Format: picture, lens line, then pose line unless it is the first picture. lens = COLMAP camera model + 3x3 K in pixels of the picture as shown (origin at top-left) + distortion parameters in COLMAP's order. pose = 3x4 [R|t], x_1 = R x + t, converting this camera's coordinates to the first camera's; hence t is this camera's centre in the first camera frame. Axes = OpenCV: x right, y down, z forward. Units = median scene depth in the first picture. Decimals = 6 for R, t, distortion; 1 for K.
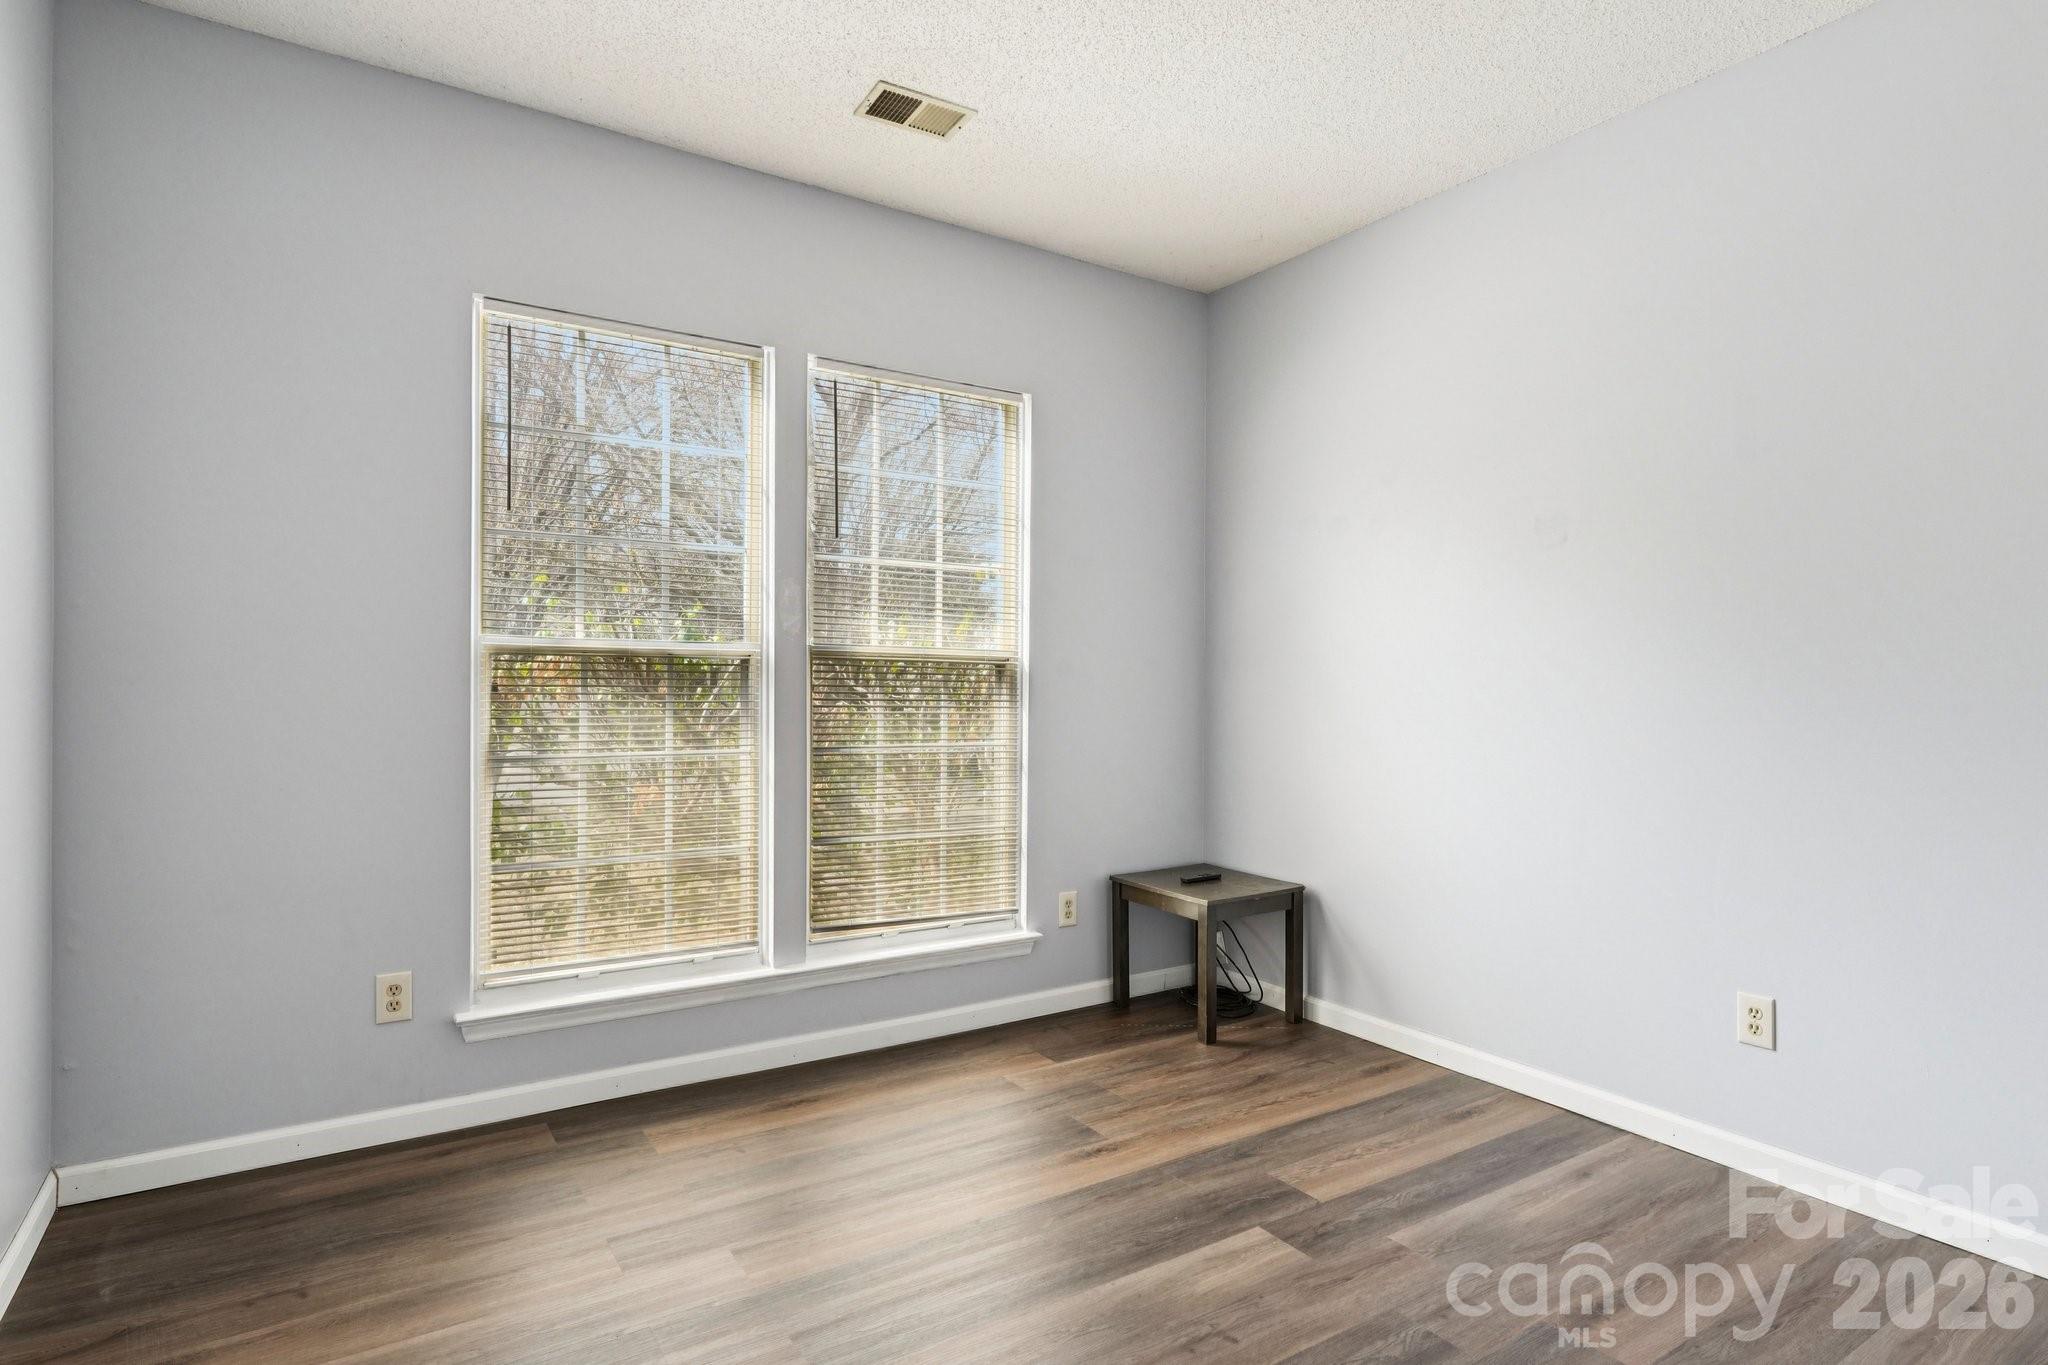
lens RADIAL K [[1075.5, 0, 1032.5], [0, 1075.5, 683.2], [0, 0, 1]] dist [0.003428, 0.001167]
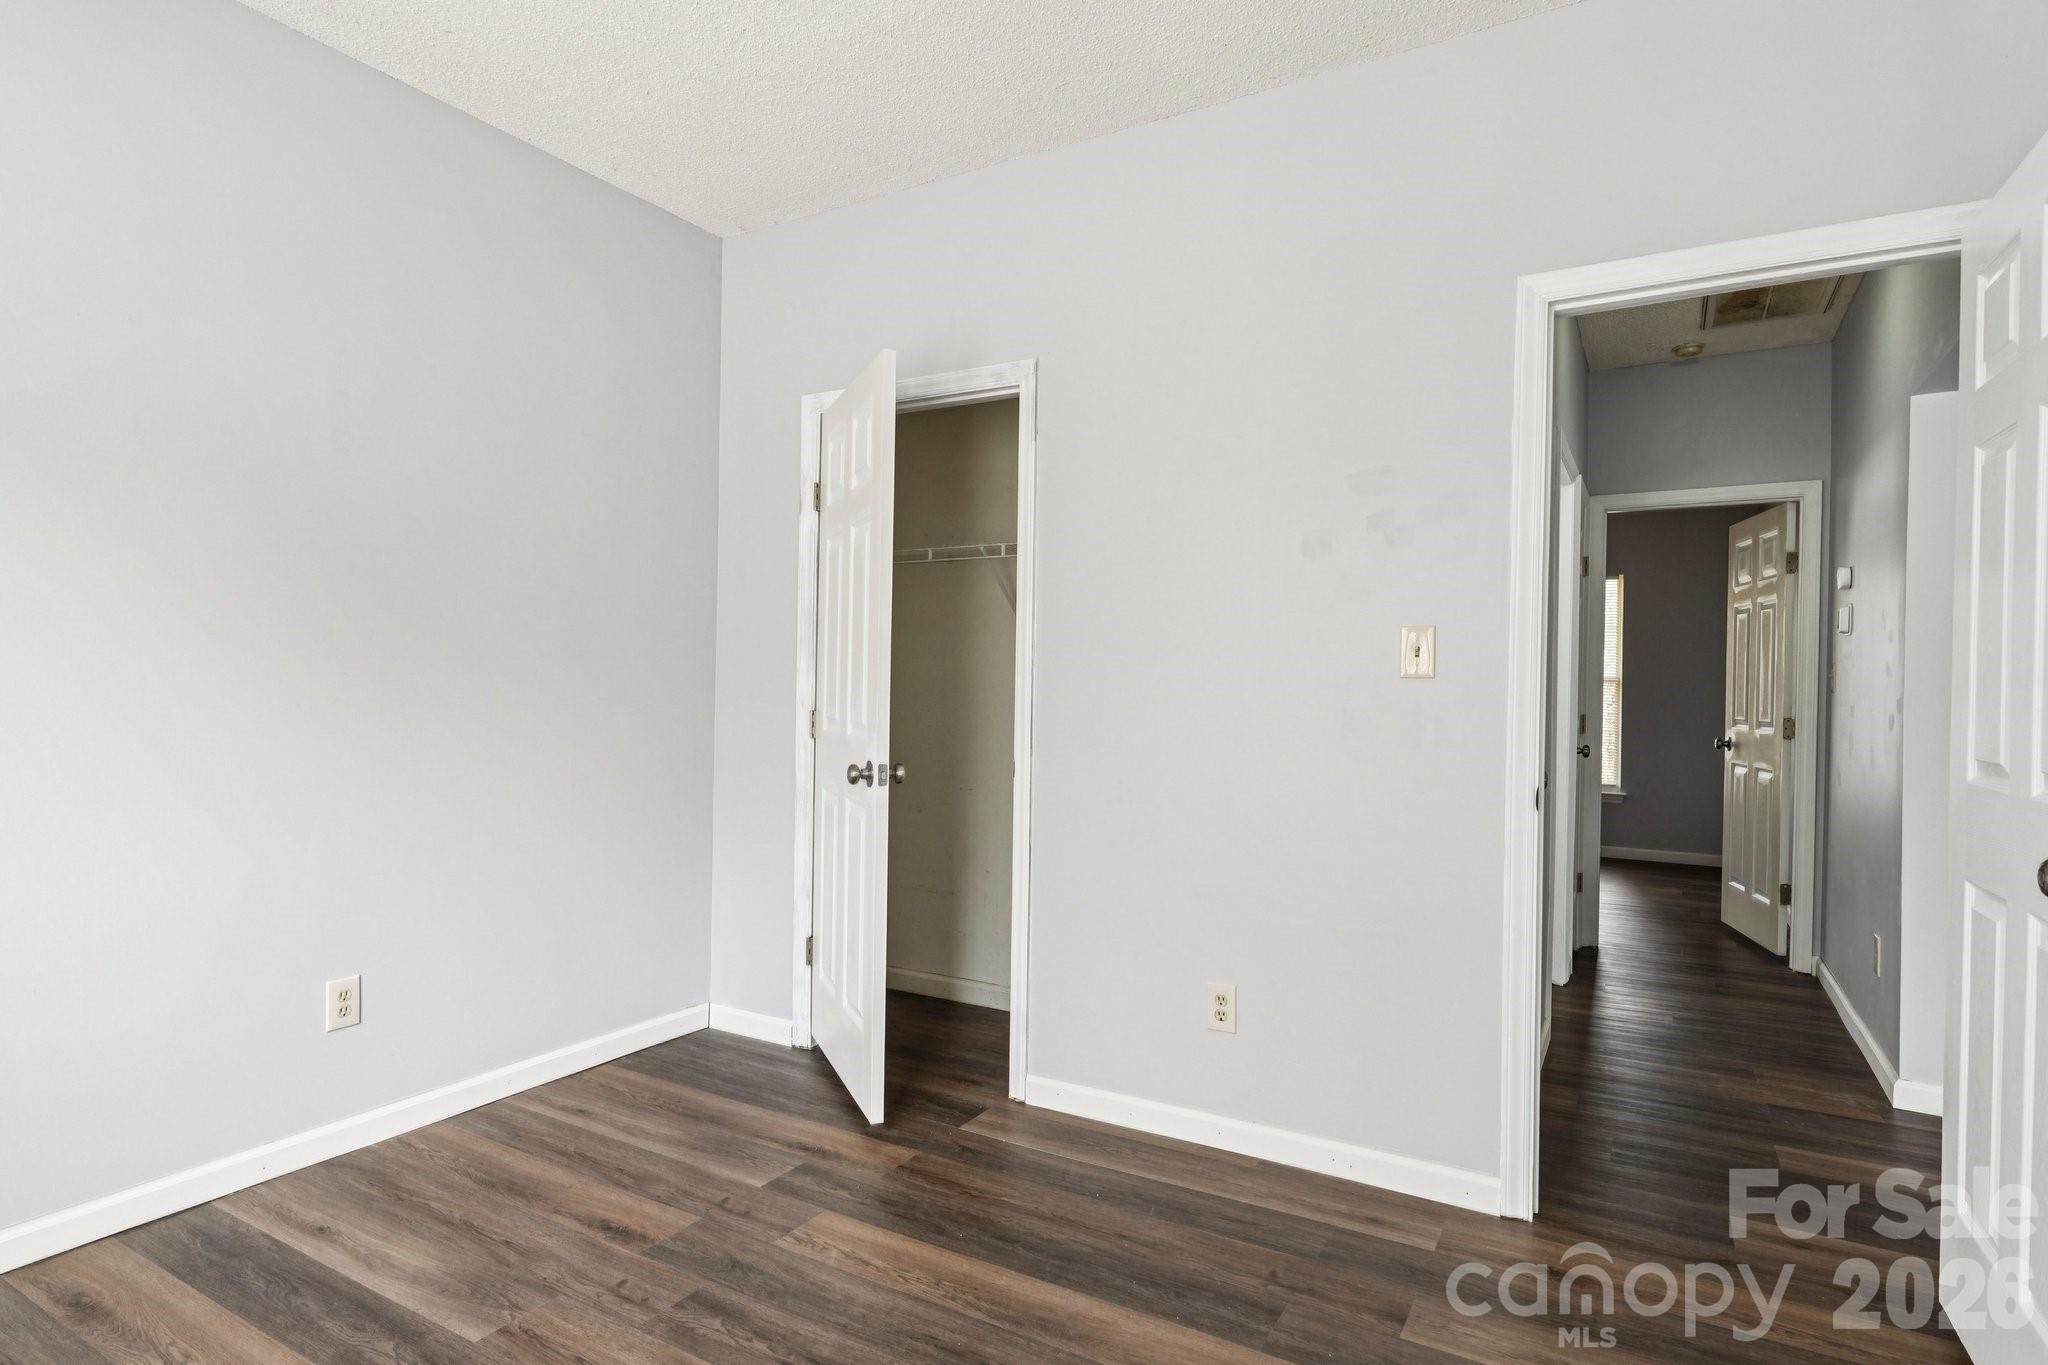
lens RADIAL K [[1075.5, 0, 1032.5], [0, 1075.5, 683.2], [0, 0, 1]] dist [0.003428, 0.001167]
pose [[-0.450342, -0.009586, 0.892805, -0.536040], [-0.015494, 0.999876, 0.002920, -0.003967], [-0.892722, -0.012518, -0.450434, 0.883383]]
